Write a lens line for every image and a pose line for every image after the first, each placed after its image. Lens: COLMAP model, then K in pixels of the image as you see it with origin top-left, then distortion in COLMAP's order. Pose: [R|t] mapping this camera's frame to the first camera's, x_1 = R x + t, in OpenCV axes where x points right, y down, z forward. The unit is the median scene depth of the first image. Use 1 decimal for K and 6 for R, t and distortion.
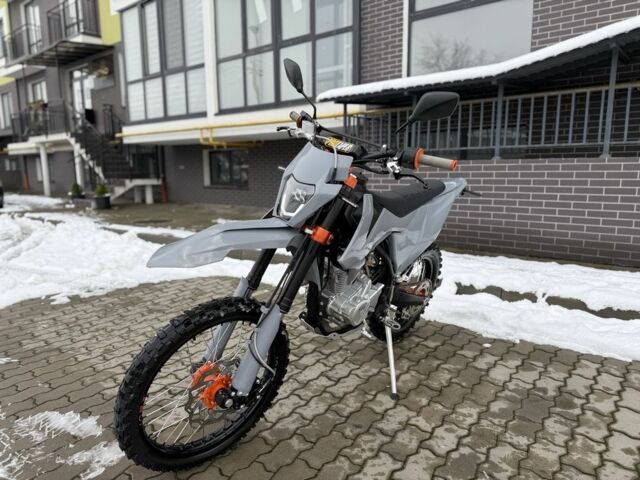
lens RADIAL K [[445.2, 0, 309.8], [0, 445.2, 234.9], [0, 0, 1]] dist [0.030909, -0.035407]
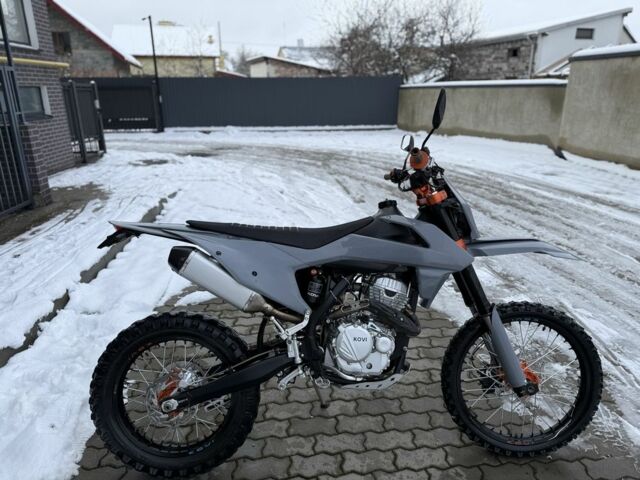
lens RADIAL K [[445.2, 0, 318.7], [0, 445.2, 242.6], [0, 0, 1]] dist [0.030909, -0.035407]
pose [[-0.710641, -0.213046, 0.670523, -0.090315], [0.115450, 0.904819, 0.409847, -0.088883], [-0.694018, 0.368666, -0.618405, 0.321409]]
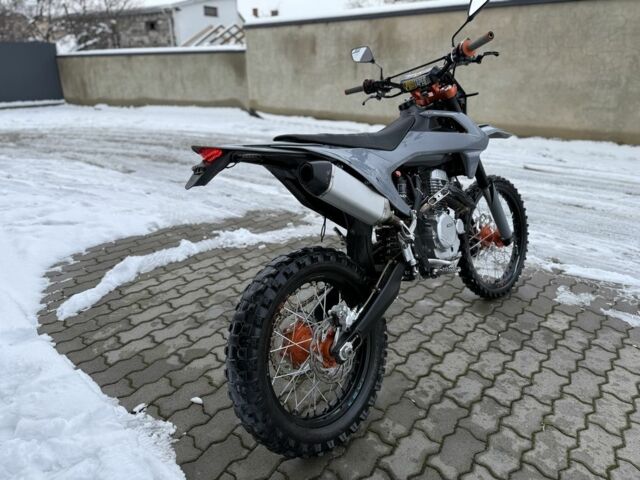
lens RADIAL K [[445.2, 0, 317.8], [0, 445.2, 239.6], [0, 0, 1]] dist [0.030909, -0.035407]
pose [[-0.999160, 0.007170, 0.040351, 0.052152], [0.026224, 0.868475, 0.495039, -0.070372], [-0.031494, 0.495681, -0.867933, 0.382287]]
